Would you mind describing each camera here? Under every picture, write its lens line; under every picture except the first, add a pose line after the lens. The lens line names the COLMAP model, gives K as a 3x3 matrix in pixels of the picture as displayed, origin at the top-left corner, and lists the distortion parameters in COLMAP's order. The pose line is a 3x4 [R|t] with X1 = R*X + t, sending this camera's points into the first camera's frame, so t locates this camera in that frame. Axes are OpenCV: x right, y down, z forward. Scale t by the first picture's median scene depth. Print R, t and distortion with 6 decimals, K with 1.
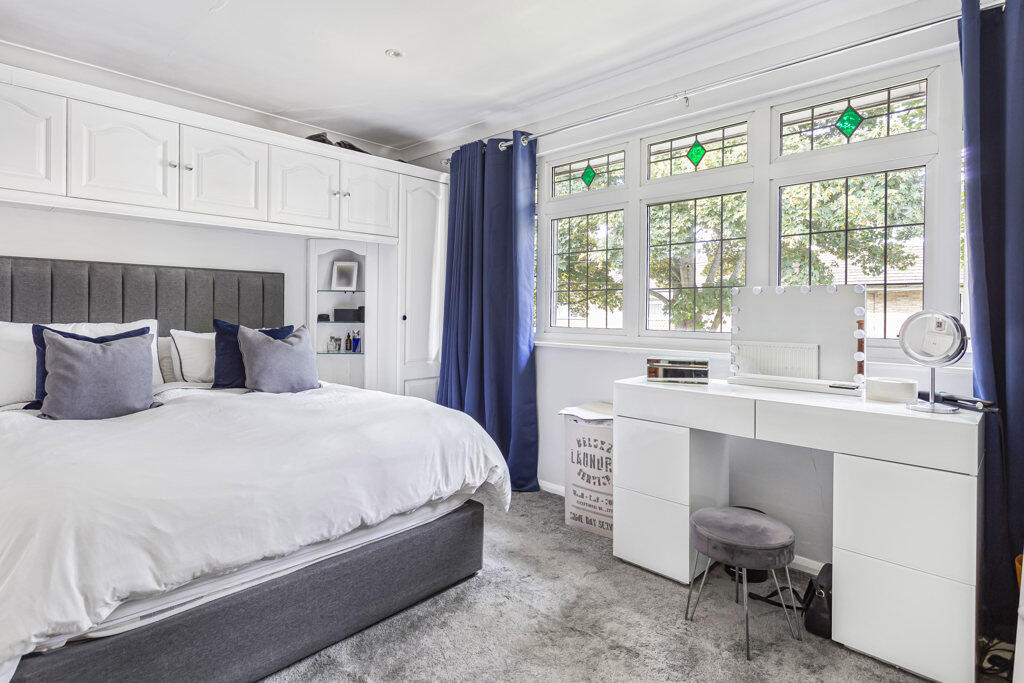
lens RADIAL K [[497.8, 0, 513.5], [0, 497.8, 326.5], [0, 0, 1]] dist [0.003341, 0.000856]
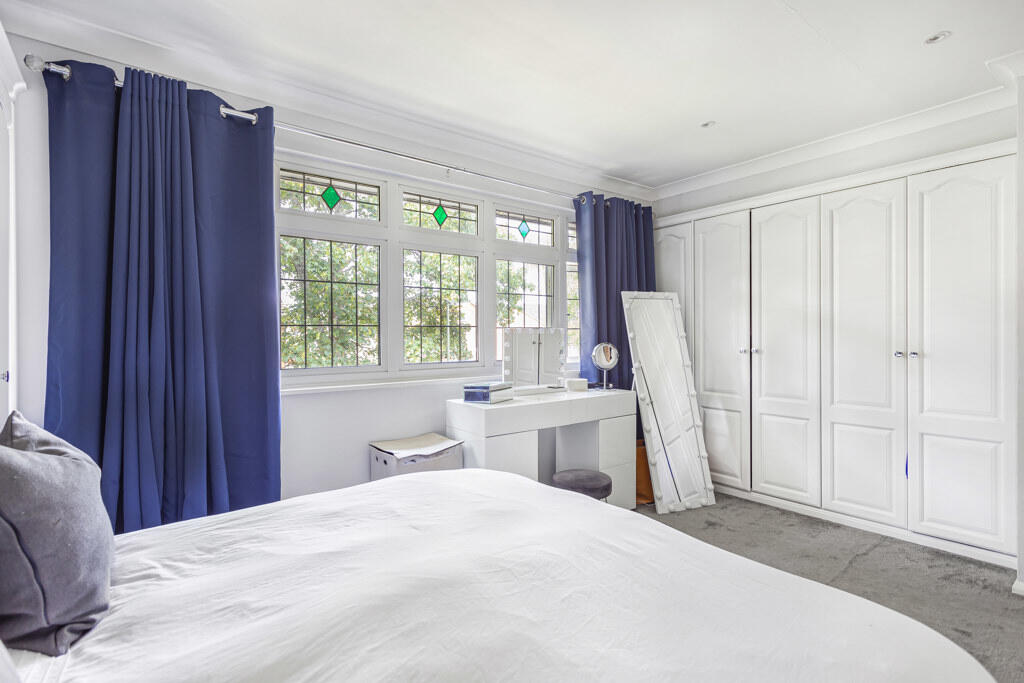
lens RADIAL K [[492.8, 0, 505.5], [0, 492.8, 338.4], [0, 0, 1]] dist [0.000324, 0.001041]
pose [[0.193649, -0.002283, 0.981068, -0.837288], [0.047098, 0.998866, -0.006972, -0.032186], [-0.979940, 0.047556, 0.193537, 0.674451]]
